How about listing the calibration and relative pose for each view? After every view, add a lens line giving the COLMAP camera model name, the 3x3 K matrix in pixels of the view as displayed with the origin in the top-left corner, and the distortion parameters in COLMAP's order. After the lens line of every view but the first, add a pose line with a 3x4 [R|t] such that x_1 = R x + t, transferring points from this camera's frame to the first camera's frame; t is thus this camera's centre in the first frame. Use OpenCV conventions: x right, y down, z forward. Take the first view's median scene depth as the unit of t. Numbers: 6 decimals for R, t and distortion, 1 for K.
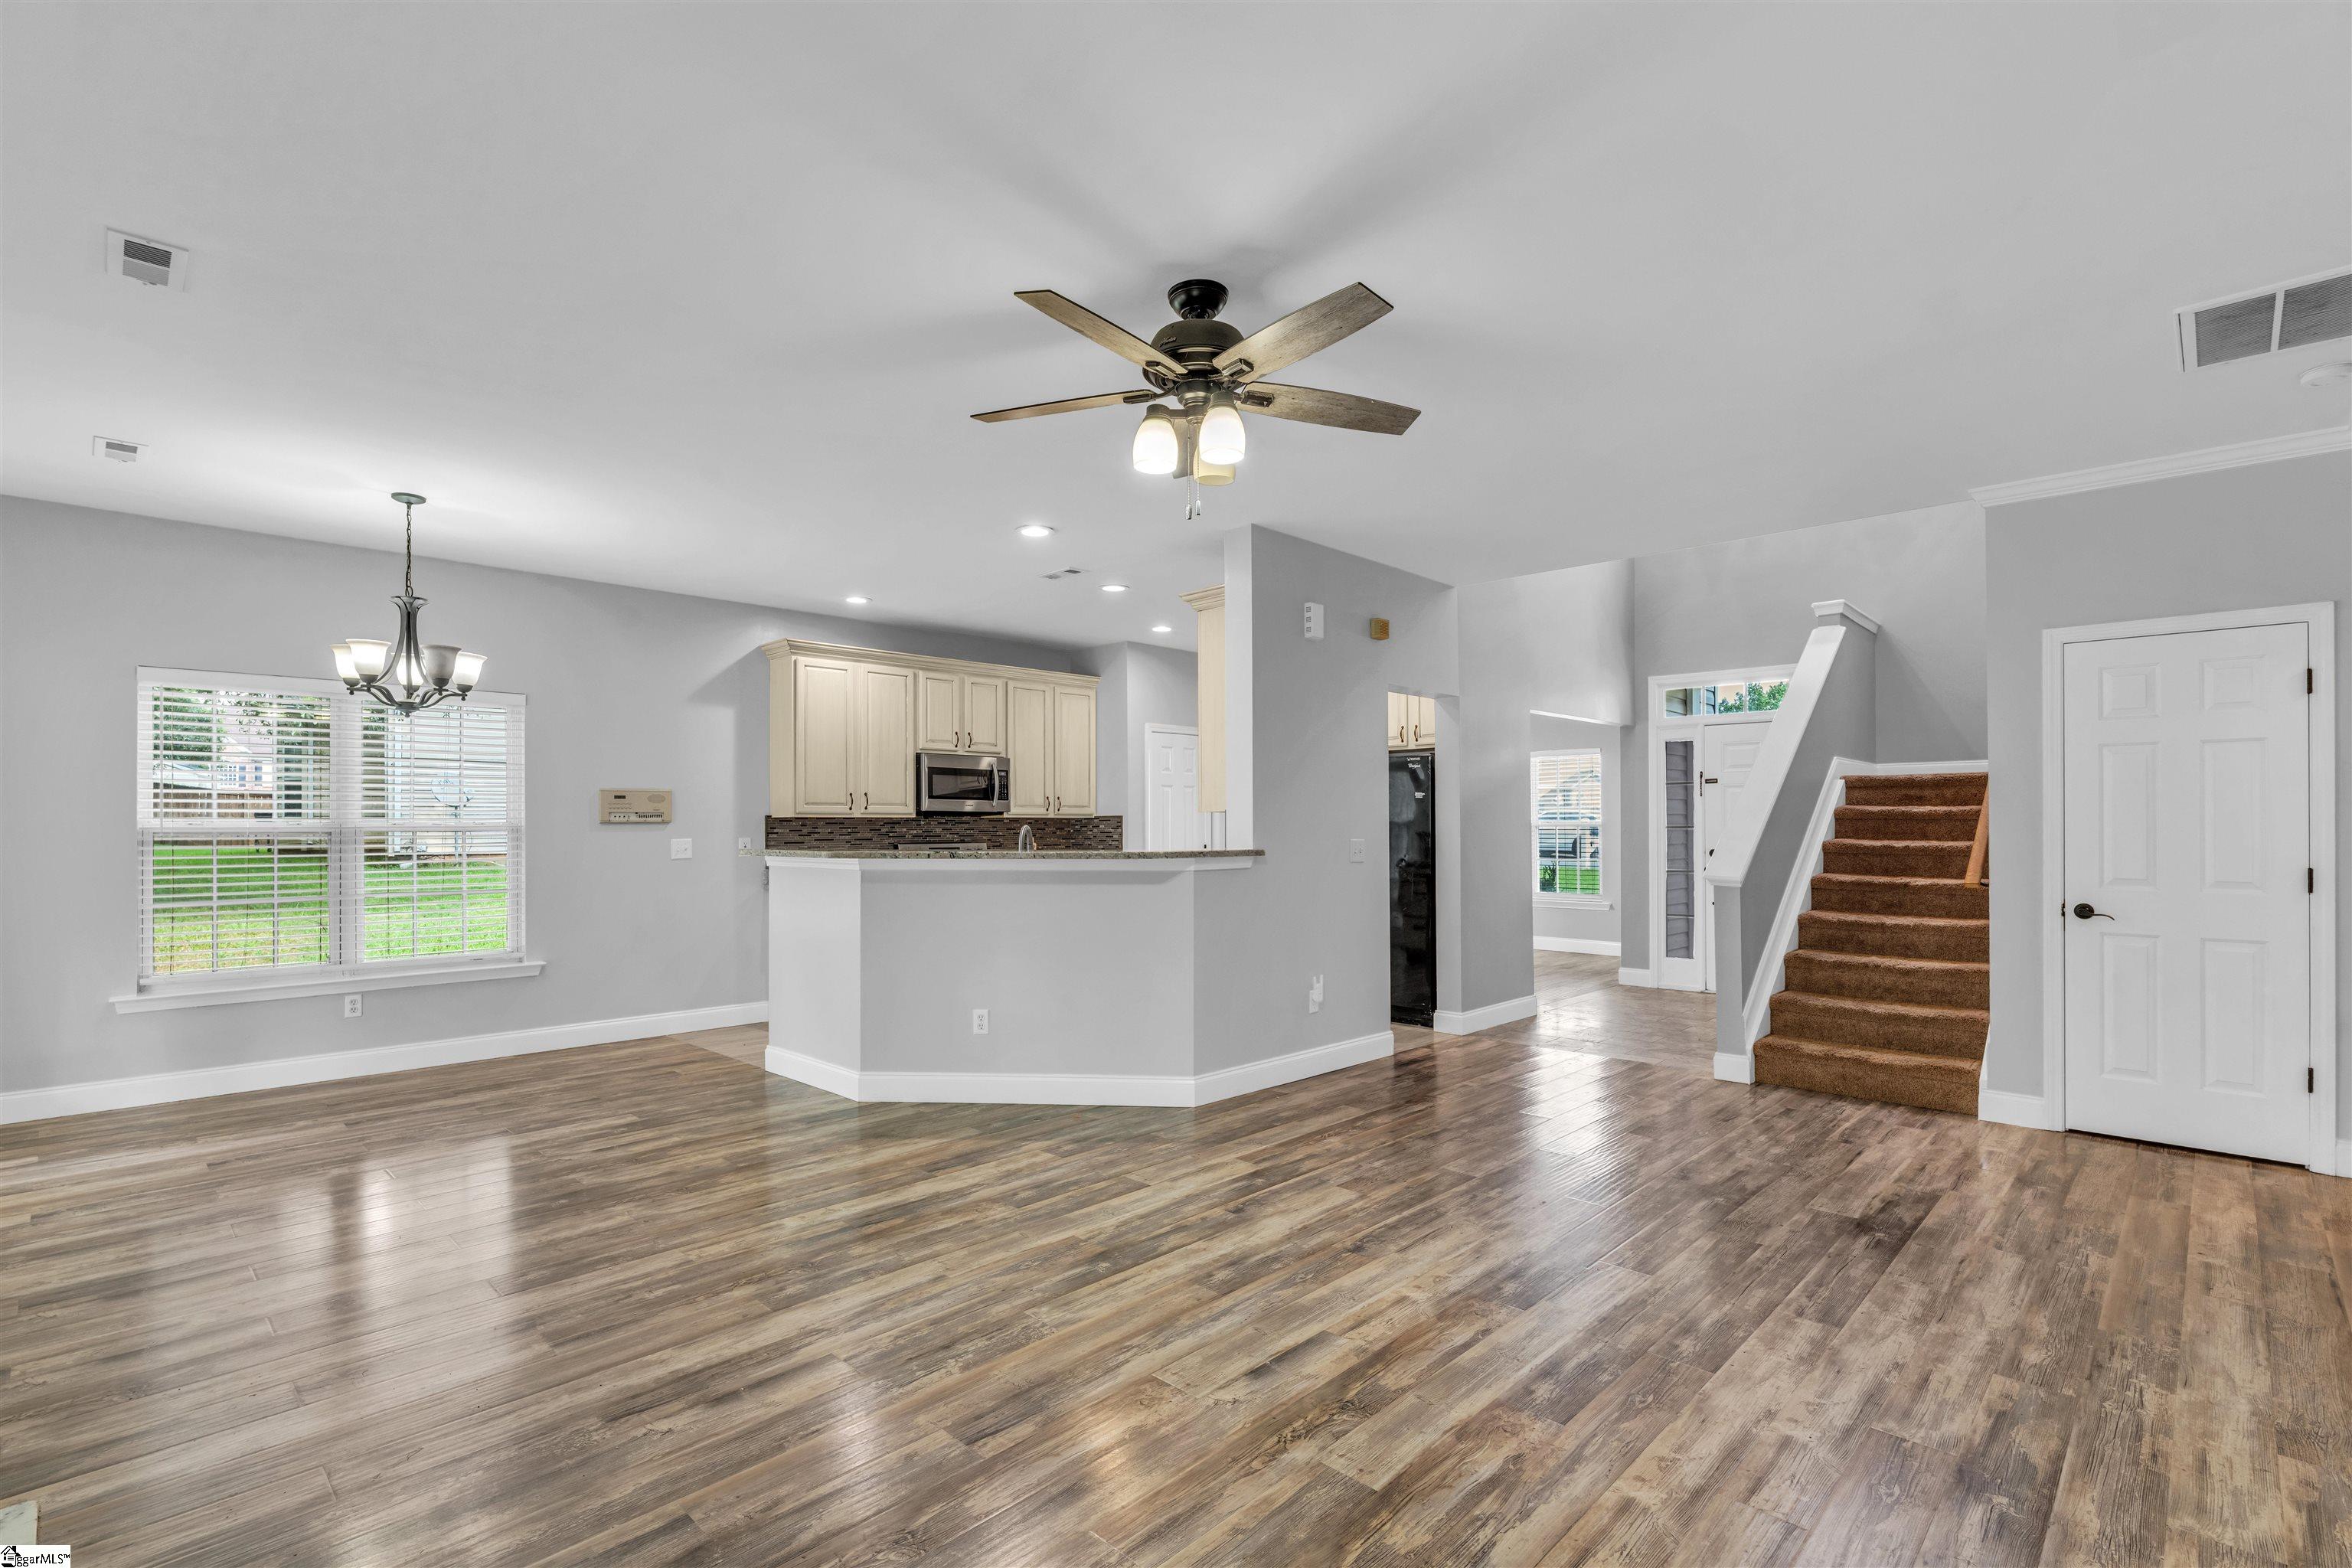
lens RADIAL K [[1113.6, 0, 1153.8], [0, 1113.6, 816.0], [0, 0, 1]] dist [-0.000162, -0.000268]
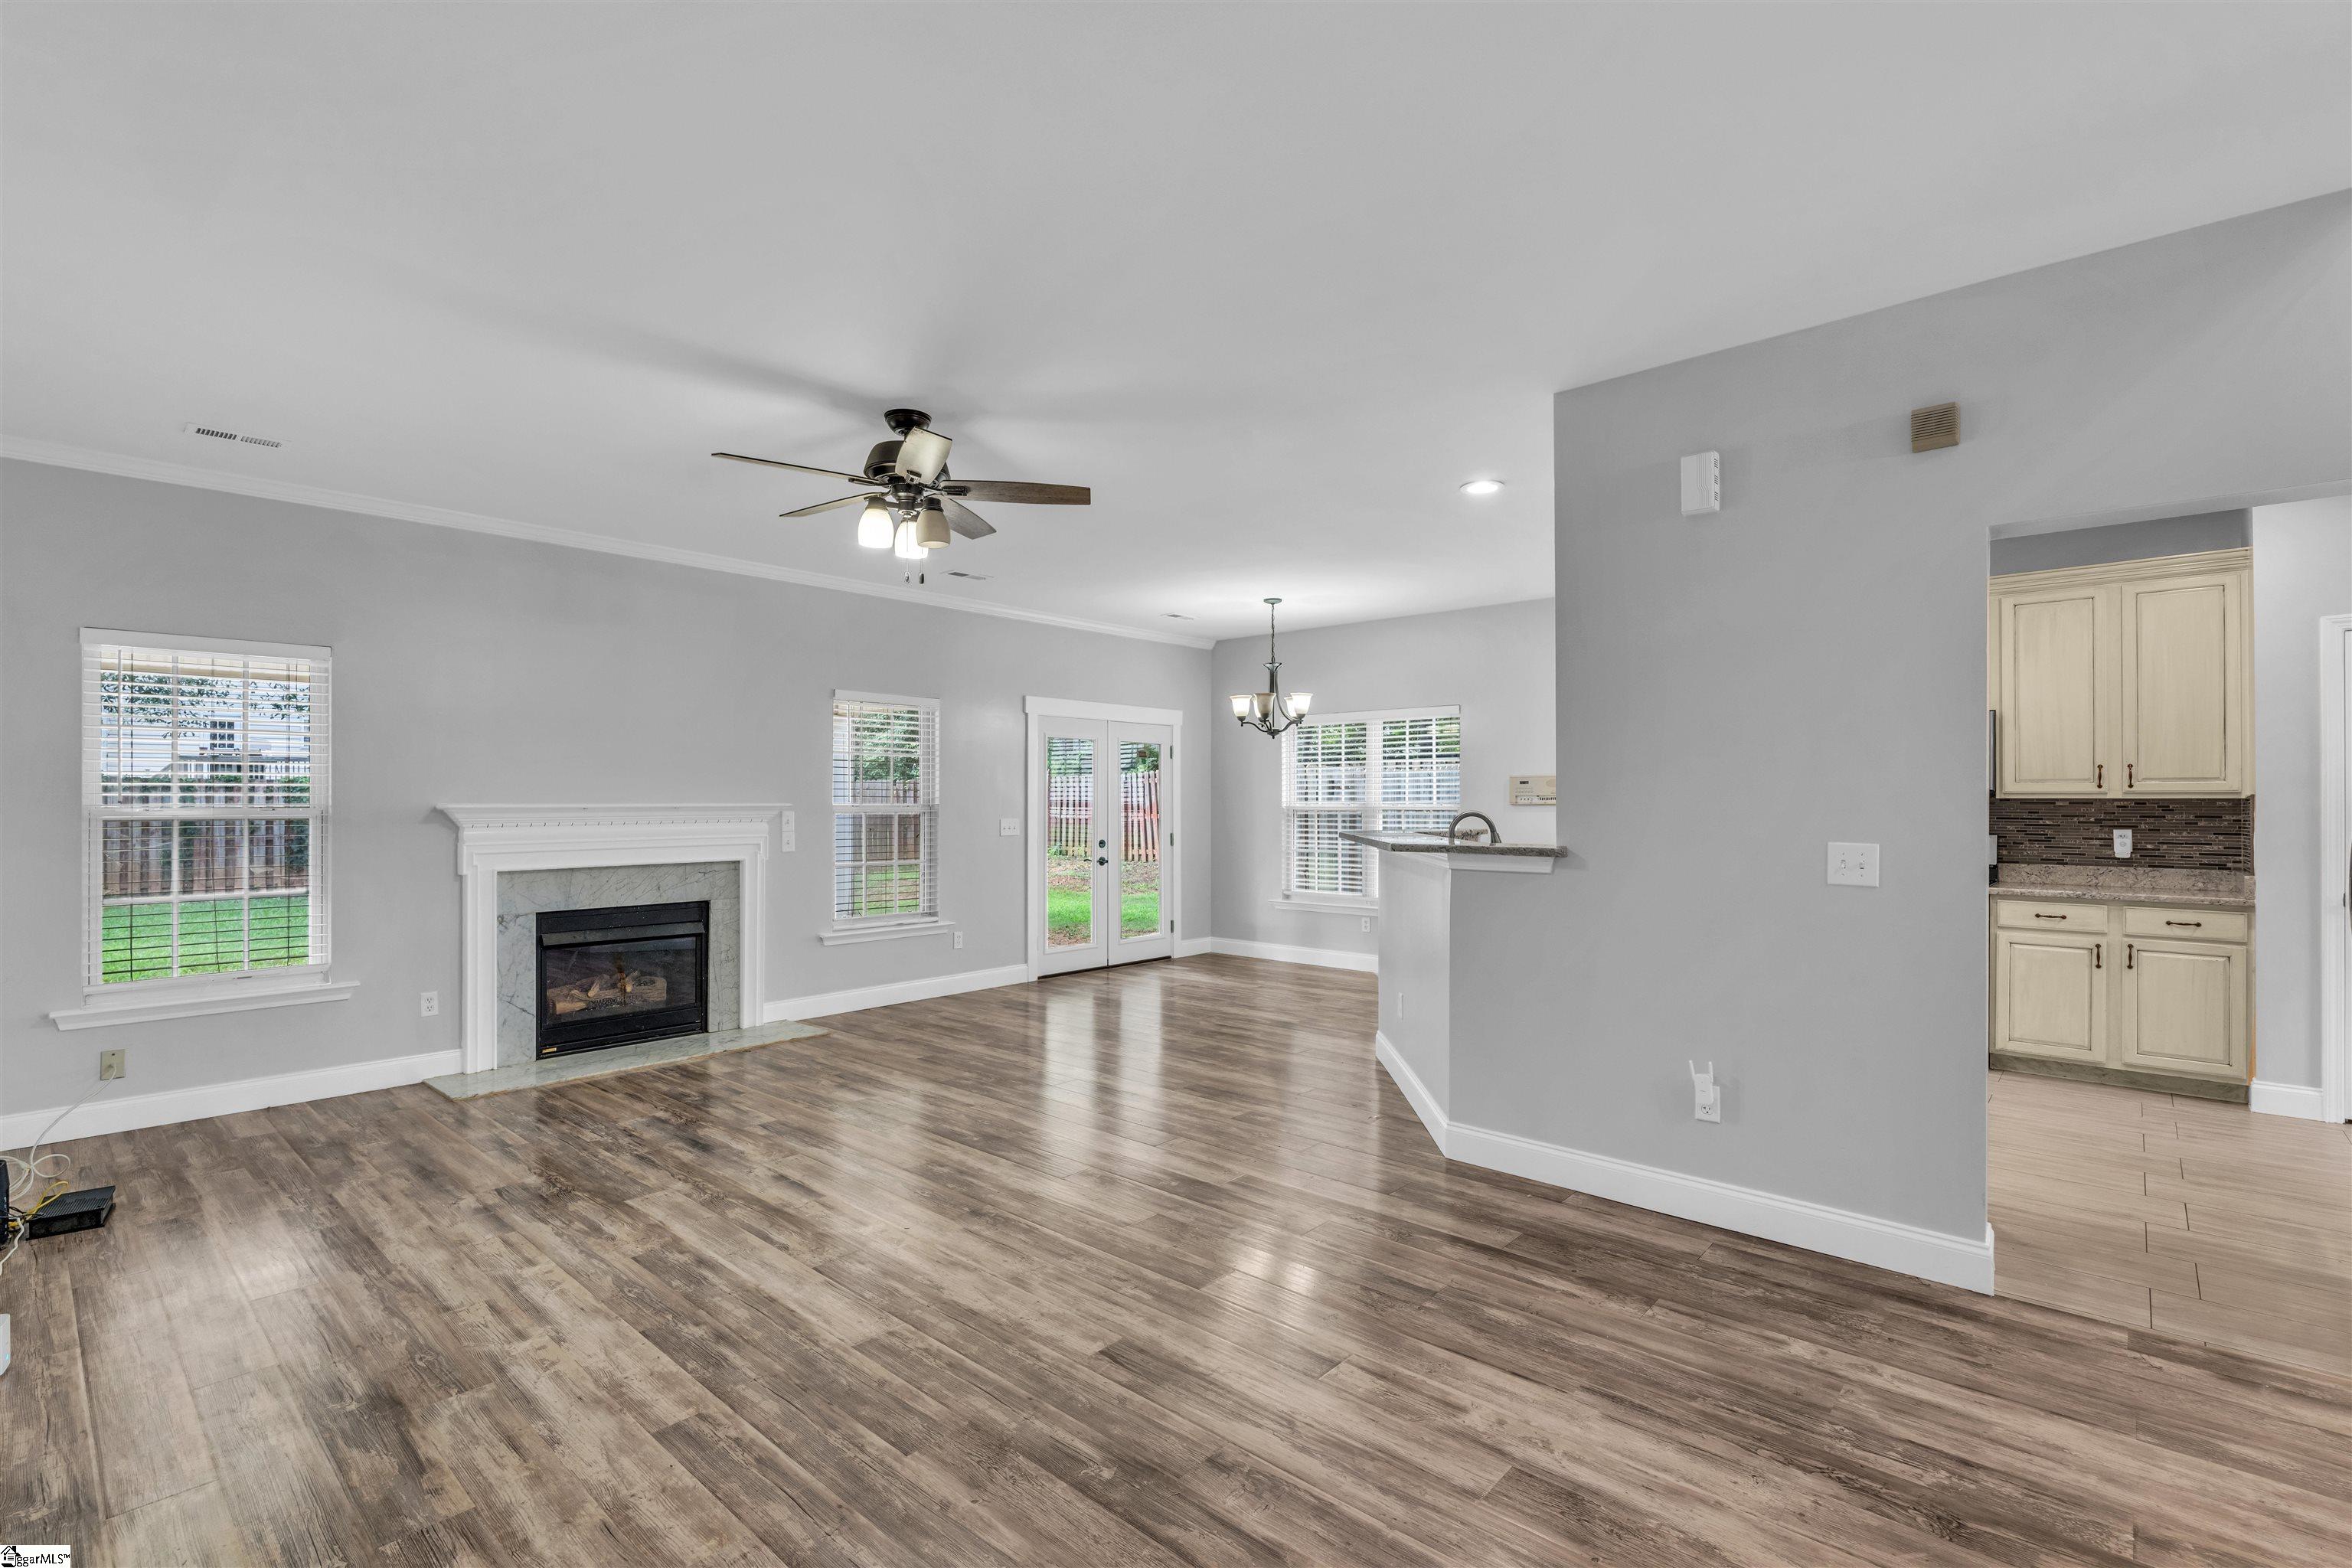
lens RADIAL K [[1059.9, 0, 1185.1], [0, 1059.9, 799.8], [0, 0, 1]] dist [-0.005254, 0.000393]
pose [[0.039690, 0.000754, -0.999212, 0.829962], [0.008102, 0.999967, 0.001077, -0.004379], [0.999179, -0.008138, 0.039682, 0.802324]]
